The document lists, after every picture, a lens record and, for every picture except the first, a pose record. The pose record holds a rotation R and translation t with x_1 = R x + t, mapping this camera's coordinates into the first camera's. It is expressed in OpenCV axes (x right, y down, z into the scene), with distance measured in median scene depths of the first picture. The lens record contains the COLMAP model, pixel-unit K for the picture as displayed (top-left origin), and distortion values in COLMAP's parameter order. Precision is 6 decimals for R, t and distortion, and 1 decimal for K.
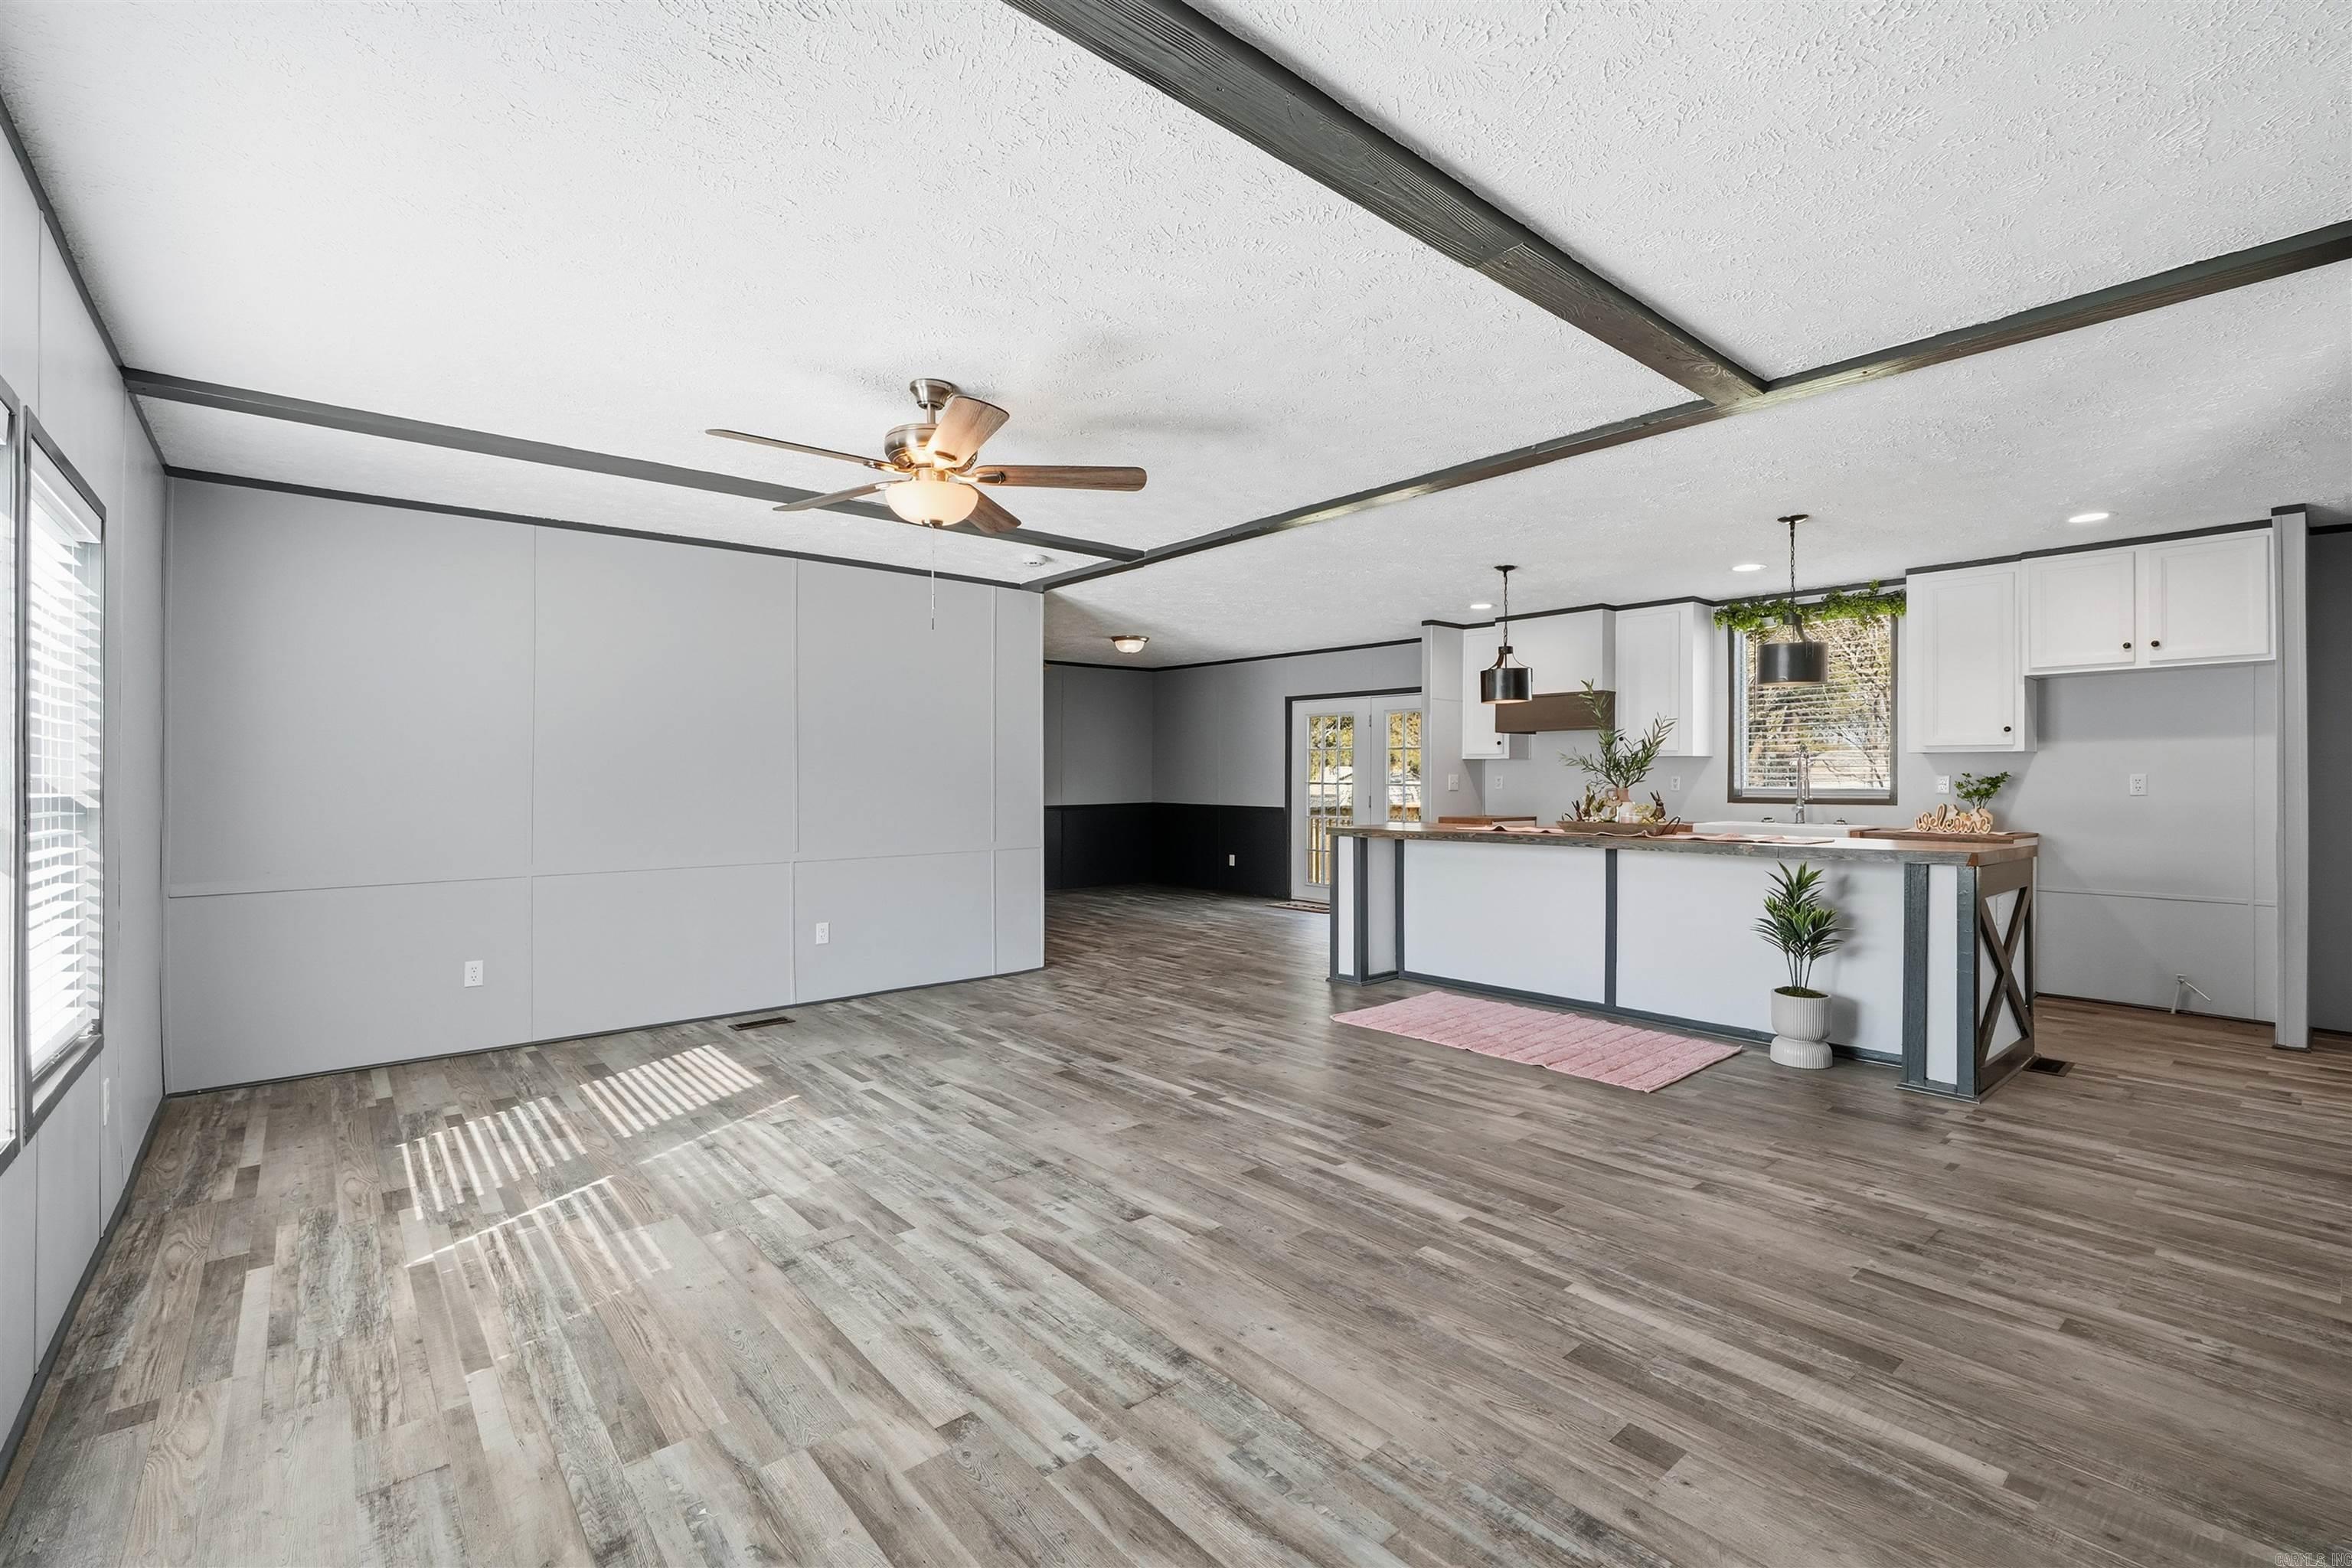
lens RADIAL K [[1054.0, 0, 1176.0], [0, 1054.0, 784.0], [0, 0, 1]] dist [-0.008136, -0.000032]
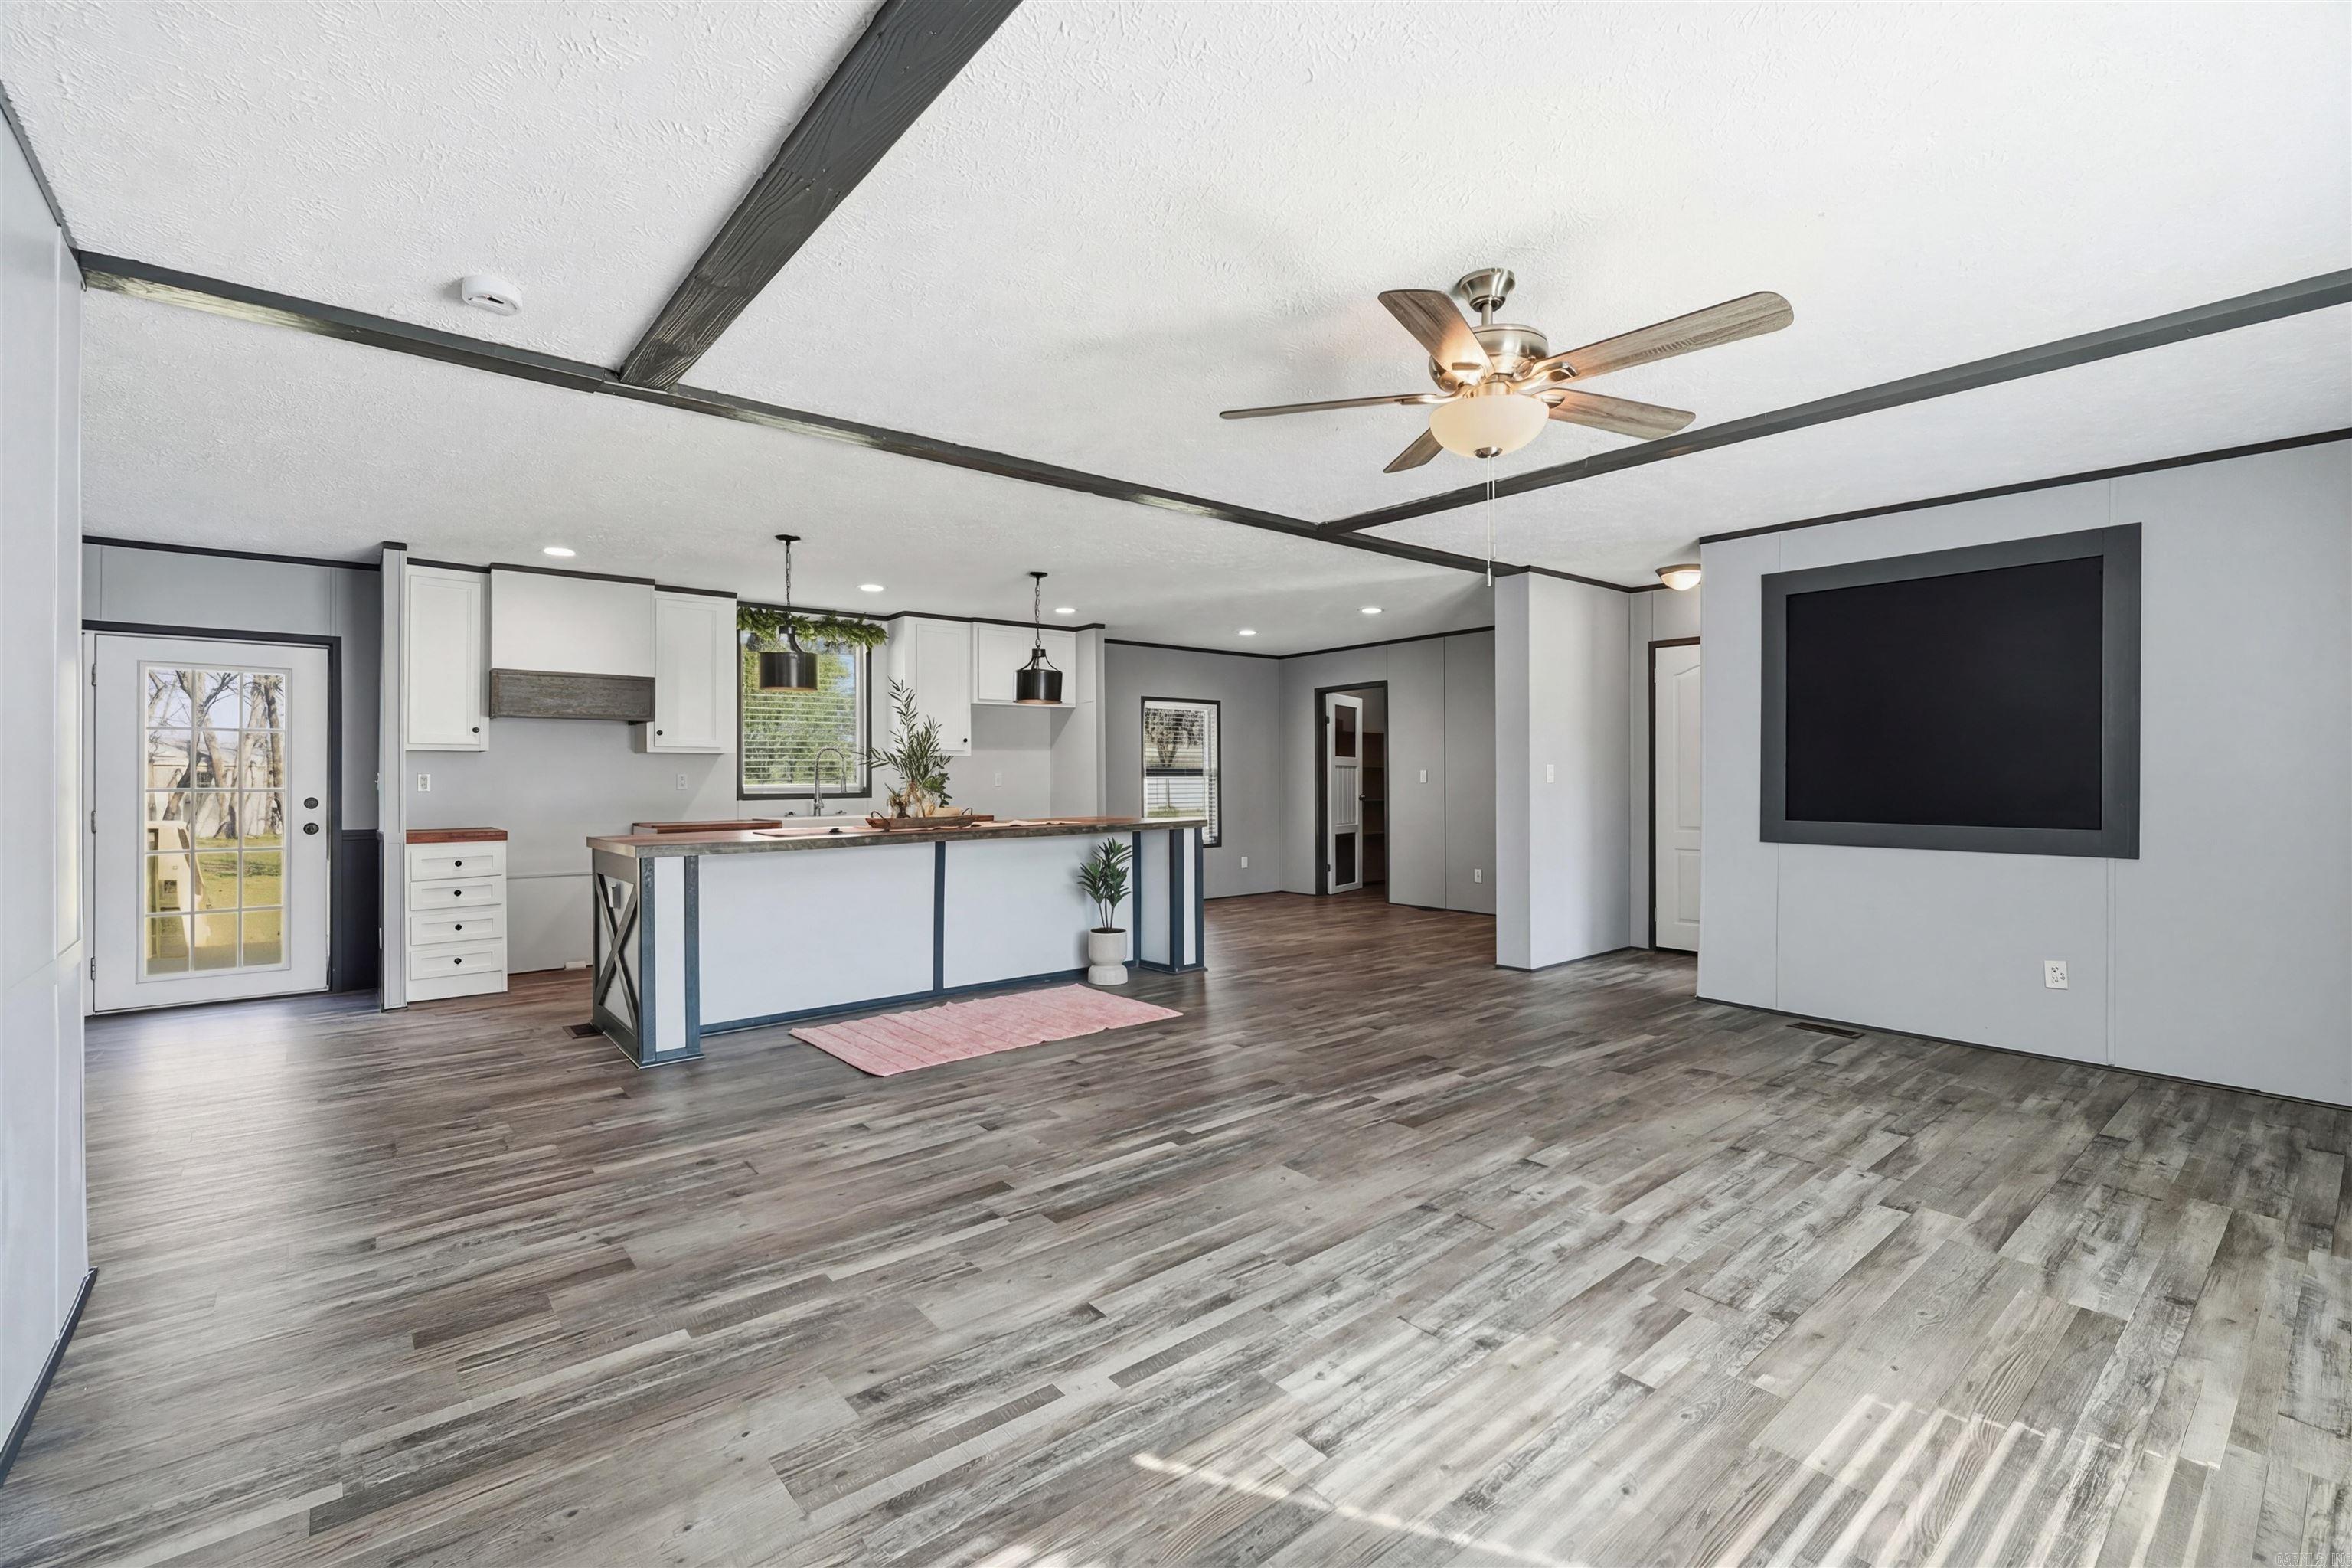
lens RADIAL K [[1027.9, 0, 1177.7], [0, 1027.9, 770.6], [0, 0, 1]] dist [-0.000440, 0.000807]
pose [[-0.007418, 0.005242, 0.999959, -0.924336], [0.007271, 0.999960, -0.005188, -0.004013], [-0.999946, 0.007232, -0.007456, 1.129745]]
